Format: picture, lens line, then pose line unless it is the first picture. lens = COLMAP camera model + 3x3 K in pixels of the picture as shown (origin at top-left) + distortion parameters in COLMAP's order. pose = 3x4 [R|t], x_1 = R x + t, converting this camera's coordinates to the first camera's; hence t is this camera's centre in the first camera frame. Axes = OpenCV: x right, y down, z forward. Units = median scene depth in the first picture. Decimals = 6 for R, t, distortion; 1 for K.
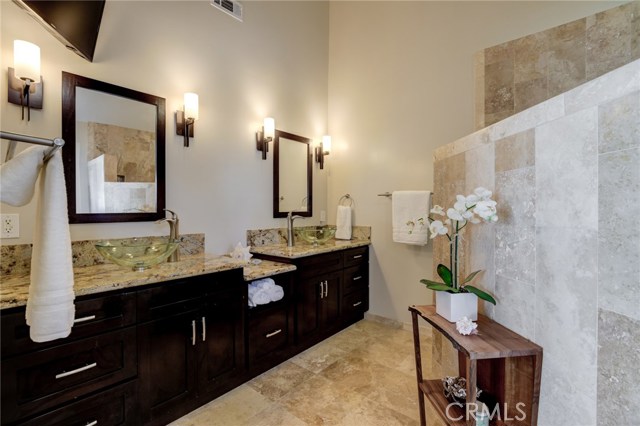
lens RADIAL K [[292.8, 0, 313.7], [0, 292.8, 213.5], [0, 0, 1]] dist [-0.020723, 0.005693]
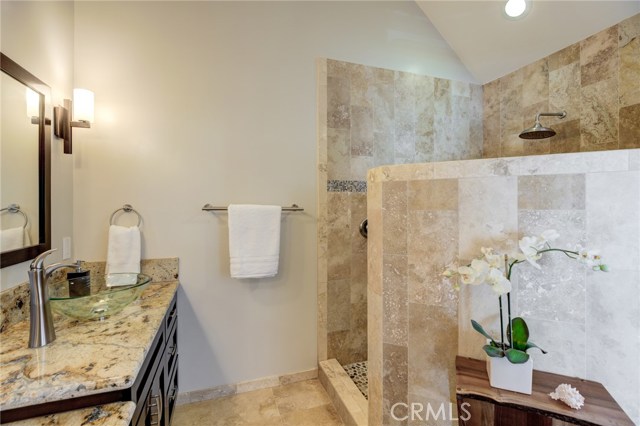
lens RADIAL K [[292.8, 0, 322.9], [0, 292.8, 207.8], [0, 0, 1]] dist [-0.020723, 0.005693]
pose [[0.498130, -0.006467, 0.867078, -0.264227], [0.012872, 0.999917, 0.000063, -0.080477], [-0.867007, 0.011130, 0.498172, 0.564500]]
